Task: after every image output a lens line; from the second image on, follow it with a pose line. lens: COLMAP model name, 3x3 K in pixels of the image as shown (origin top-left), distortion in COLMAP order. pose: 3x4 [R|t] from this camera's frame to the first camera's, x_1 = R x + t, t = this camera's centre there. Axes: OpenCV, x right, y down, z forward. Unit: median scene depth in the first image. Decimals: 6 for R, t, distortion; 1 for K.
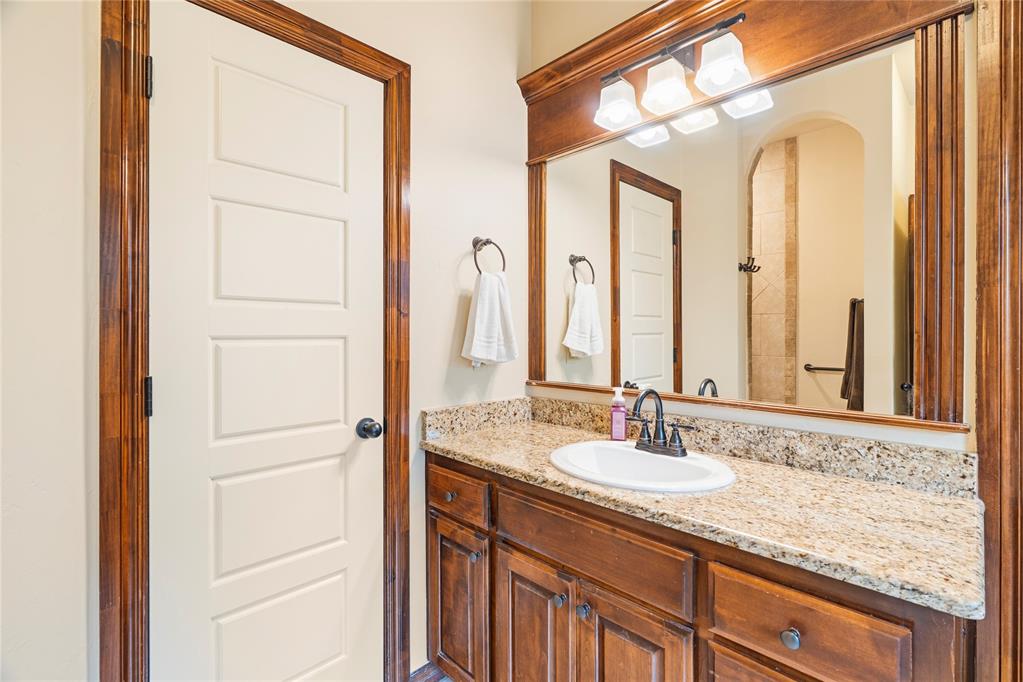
lens RADIAL K [[454.1, 0, 515.9], [0, 454.1, 337.5], [0, 0, 1]] dist [-0.003097, 0.000620]
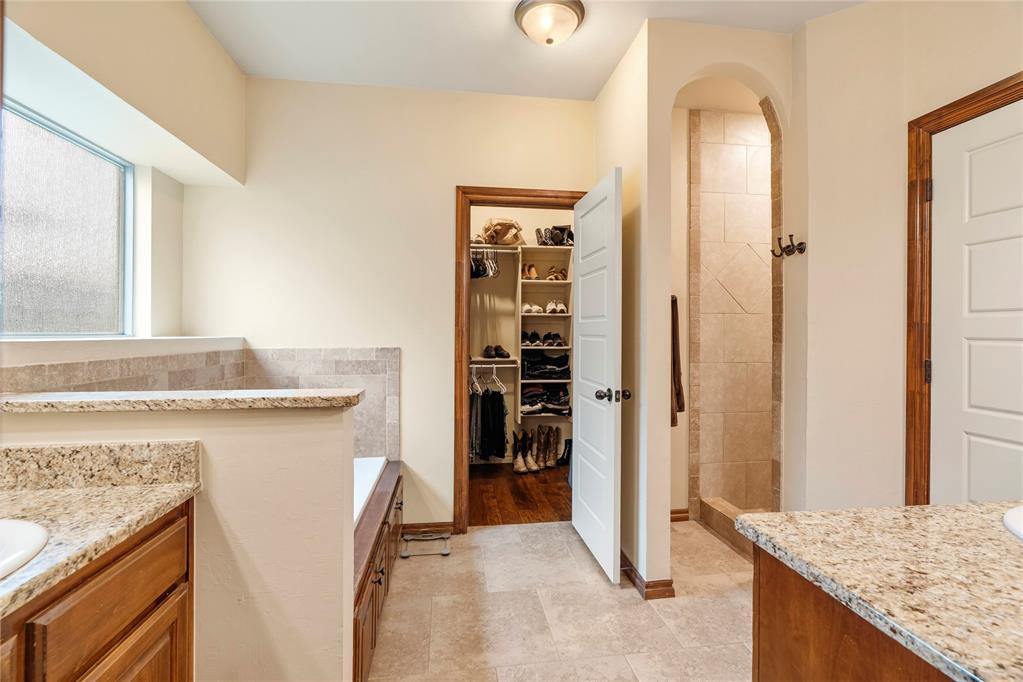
lens RADIAL K [[454.1, 0, 513.4], [0, 454.1, 333.0], [0, 0, 1]] dist [-0.003097, 0.000620]
pose [[-0.601139, -0.002414, -0.799141, 1.785143], [-0.014929, 0.999855, 0.008210, -0.010112], [0.799005, 0.016866, -0.601088, 0.876748]]
